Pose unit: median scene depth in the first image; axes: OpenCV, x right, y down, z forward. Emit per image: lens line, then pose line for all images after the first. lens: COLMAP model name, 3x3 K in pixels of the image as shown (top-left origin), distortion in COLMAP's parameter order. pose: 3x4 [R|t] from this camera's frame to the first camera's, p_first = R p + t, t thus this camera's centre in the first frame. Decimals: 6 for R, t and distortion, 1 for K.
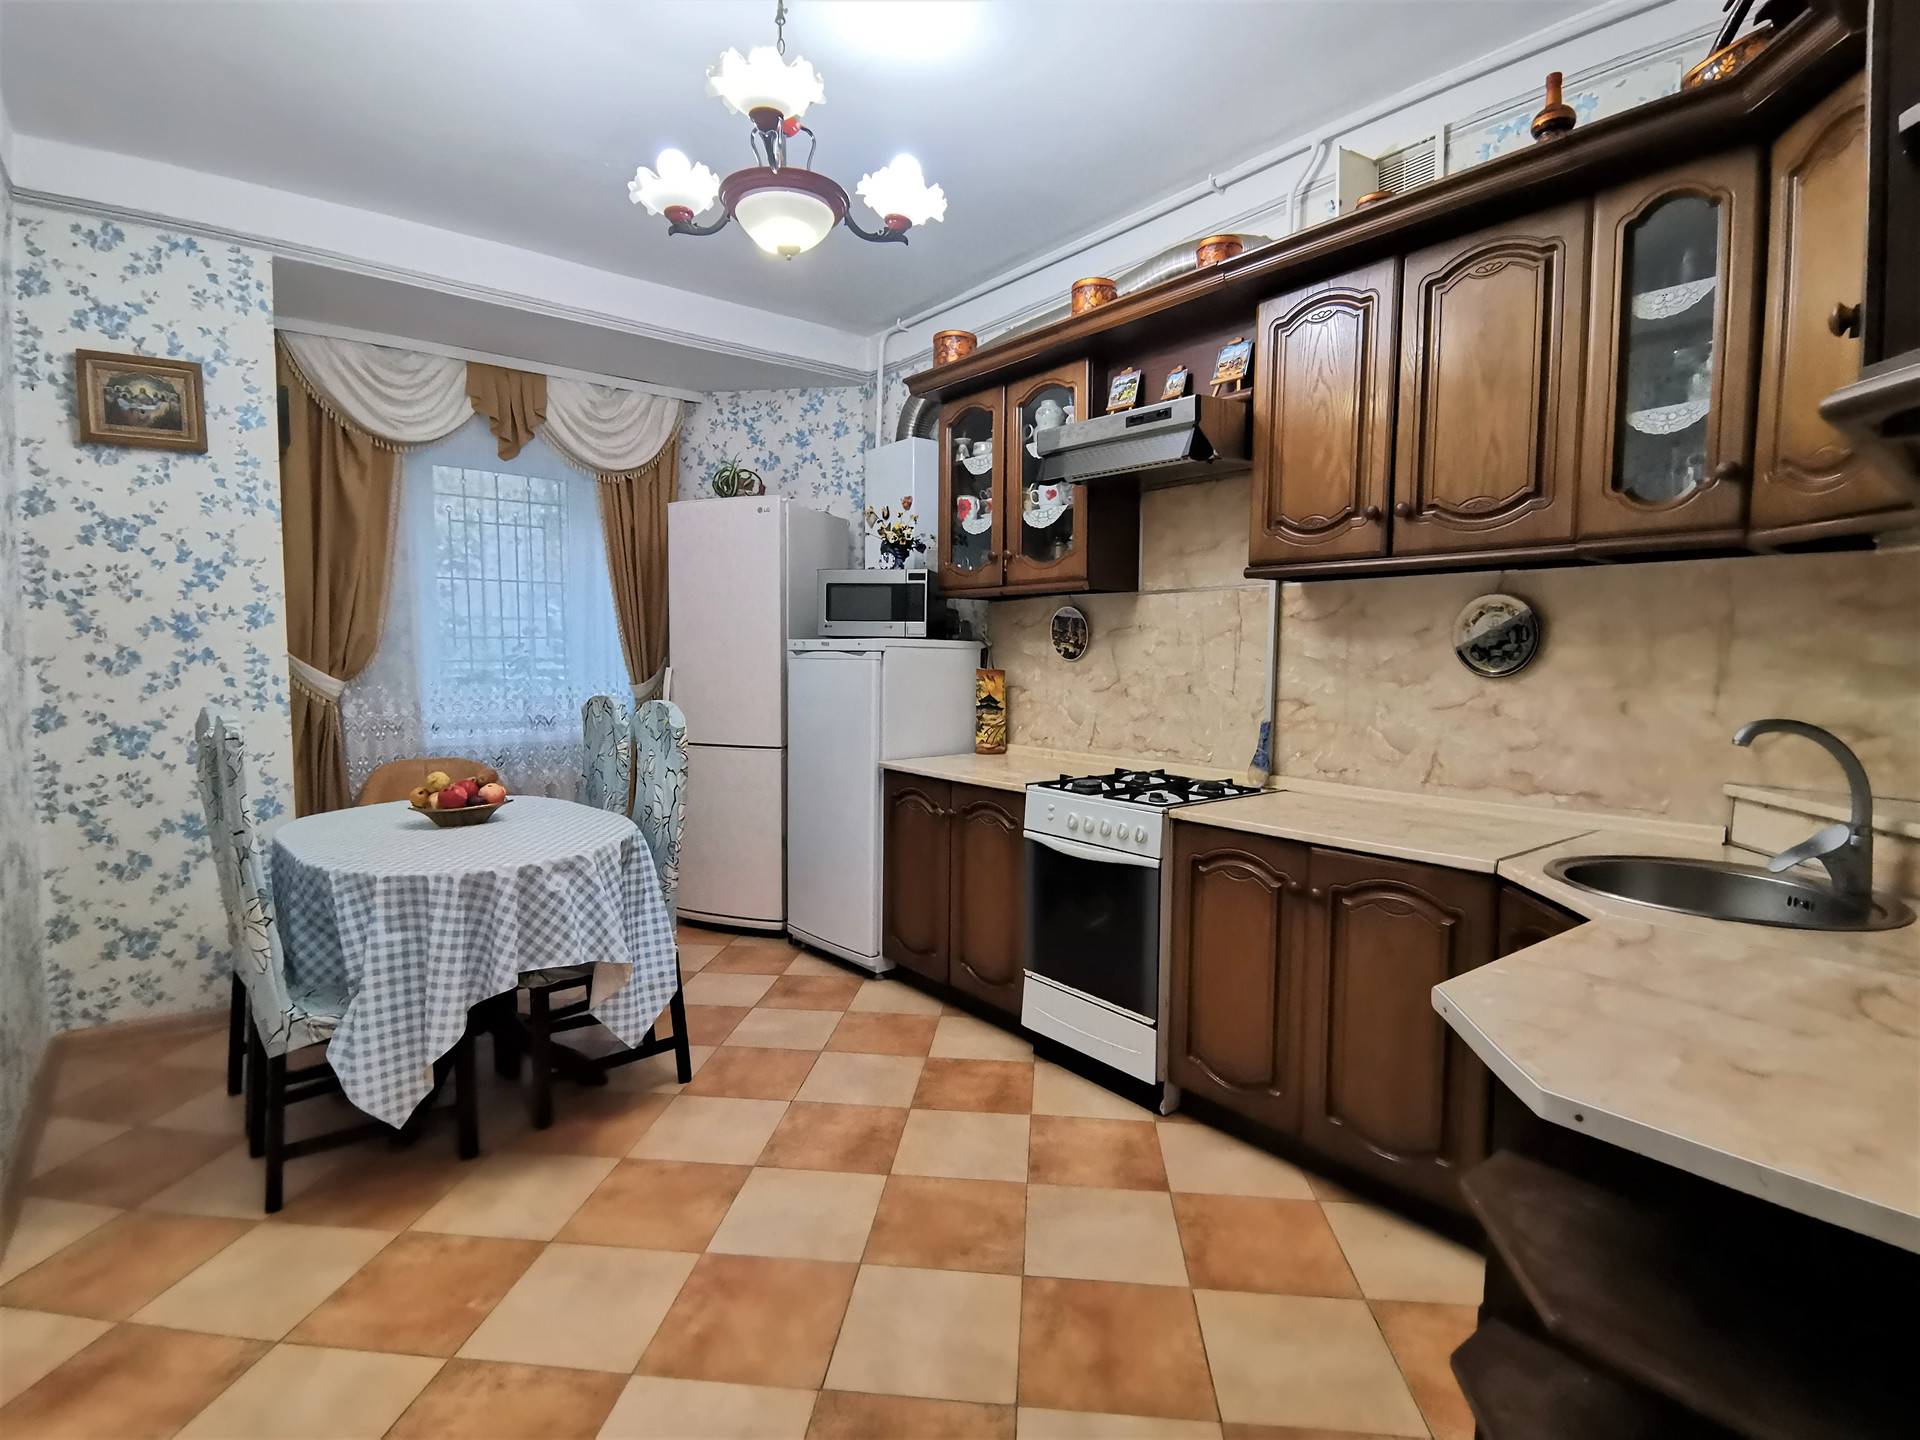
lens RADIAL K [[969.0, 0, 965.4], [0, 969.0, 734.1], [0, 0, 1]] dist [0.031649, -0.035237]
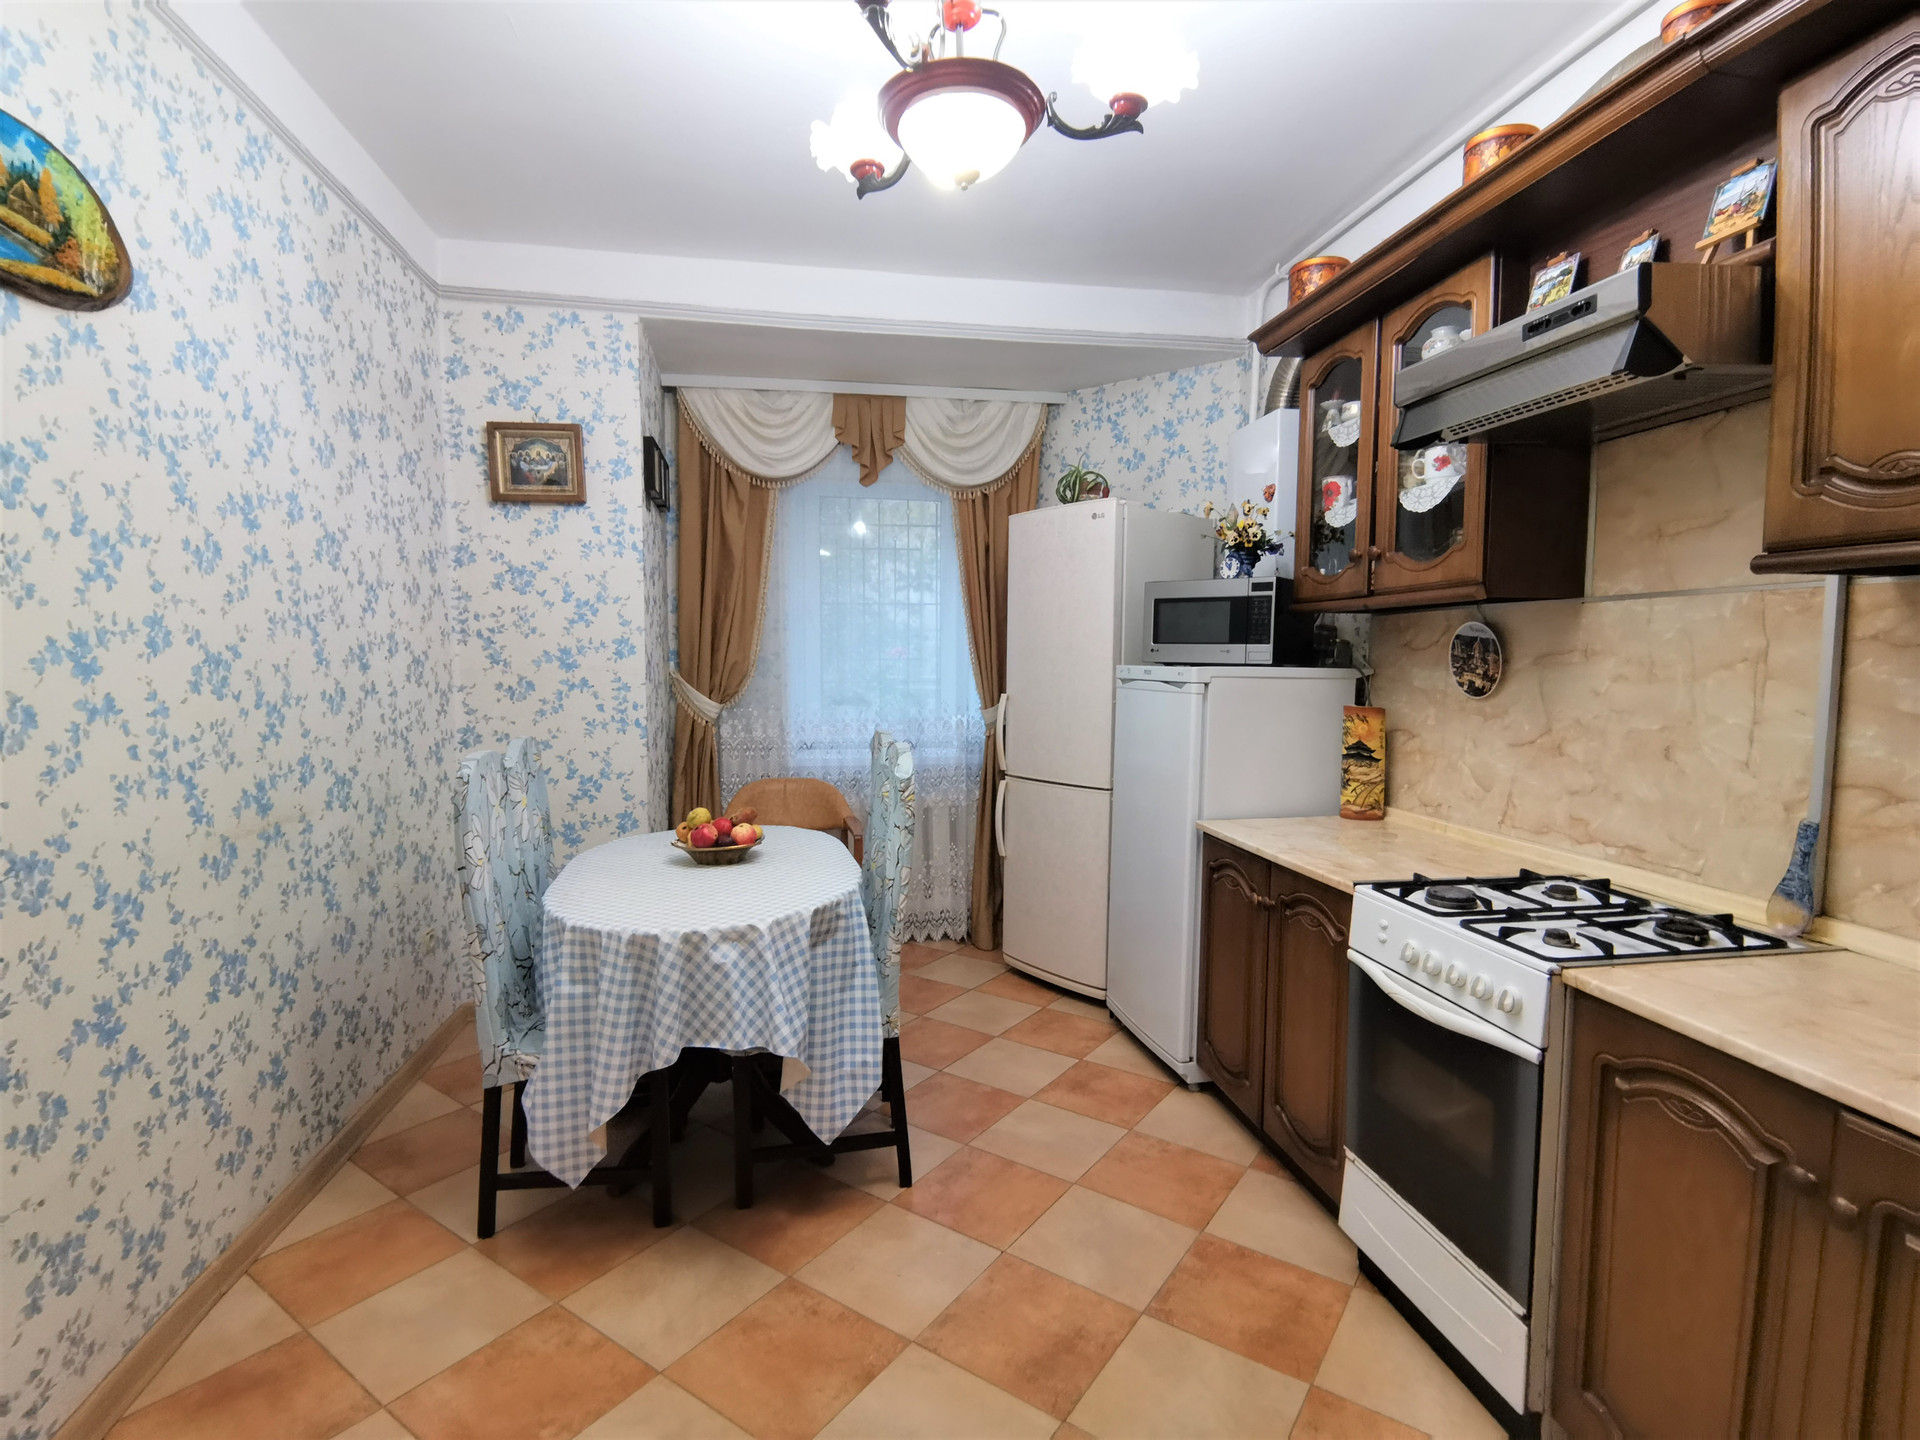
lens RADIAL K [[962.1, 0, 945.3], [0, 962.1, 732.7], [0, 0, 1]] dist [0.018464, -0.017589]
pose [[0.869167, 0.035064, -0.493274, 0.141247], [-0.038450, 0.999255, 0.003280, -0.045998], [0.493022, 0.016115, 0.869868, 0.248523]]
